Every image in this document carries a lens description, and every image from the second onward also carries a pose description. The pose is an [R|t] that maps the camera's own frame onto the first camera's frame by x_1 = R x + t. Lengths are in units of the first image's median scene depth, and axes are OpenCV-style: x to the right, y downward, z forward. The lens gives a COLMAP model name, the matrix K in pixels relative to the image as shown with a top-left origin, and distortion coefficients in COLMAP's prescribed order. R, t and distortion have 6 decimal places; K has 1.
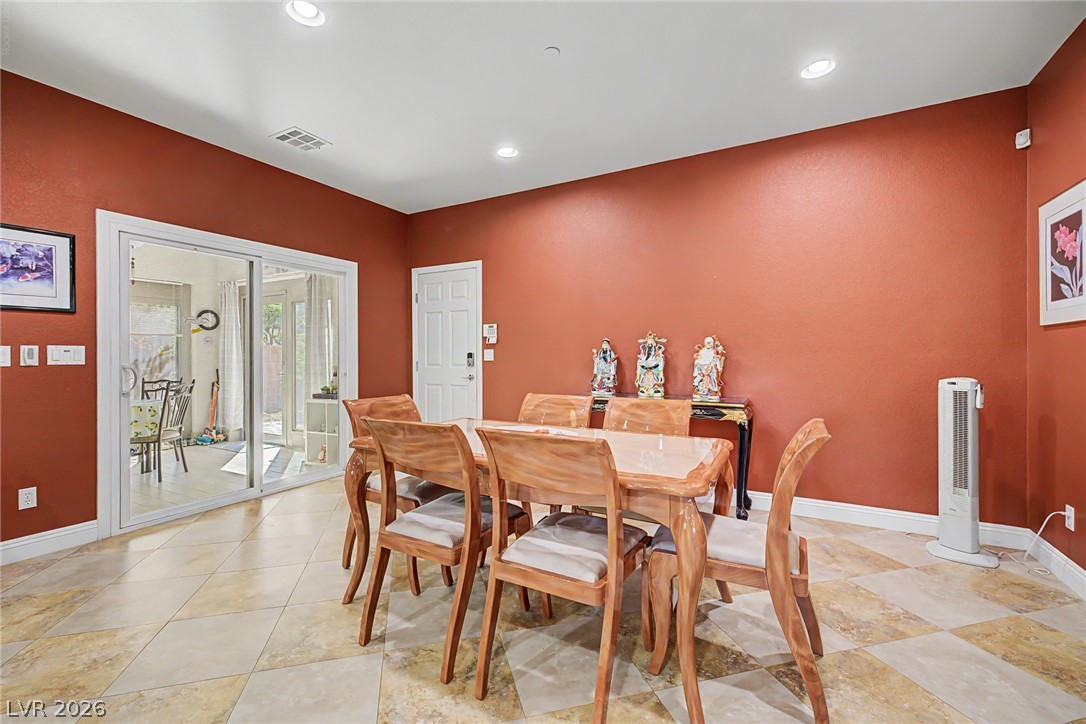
lens RADIAL K [[460.1, 0, 536.4], [0, 460.1, 355.9], [0, 0, 1]] dist [0.002747, 0.000201]
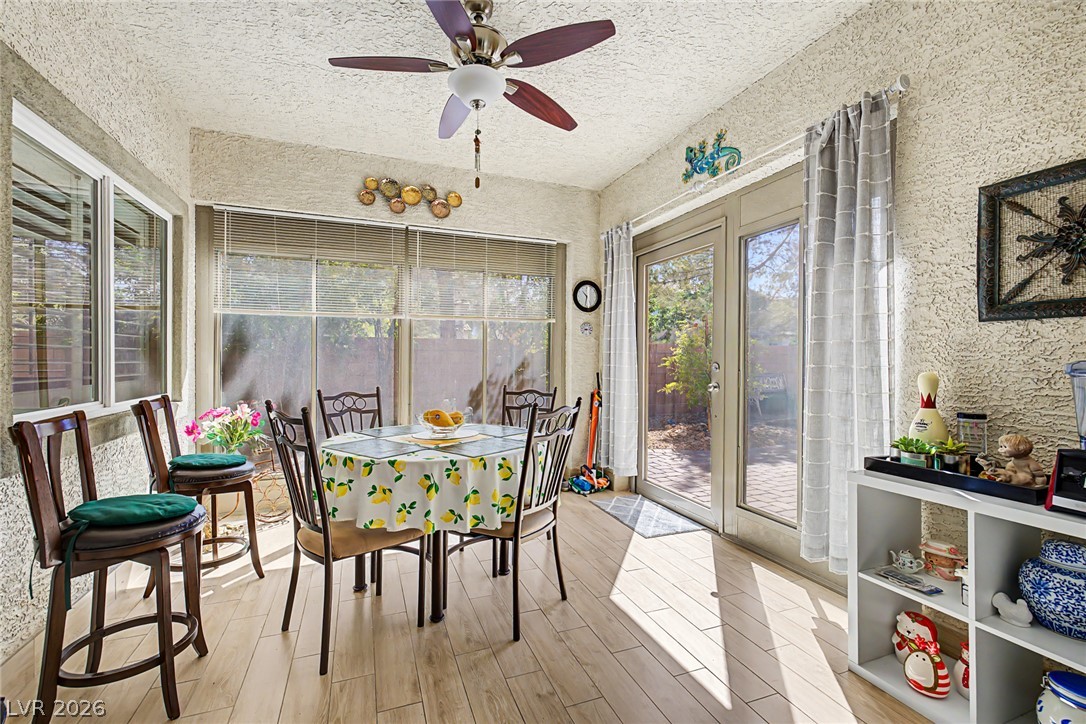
lens RADIAL K [[458.1, 0, 540.8], [0, 458.1, 360.7], [0, 0, 1]] dist [-0.000449, -0.000288]
pose [[0.779979, 0.010705, -0.625714, -0.379166], [-0.009715, 0.999940, 0.004997, 0.010429], [0.625731, 0.002181, 0.780036, 0.482598]]
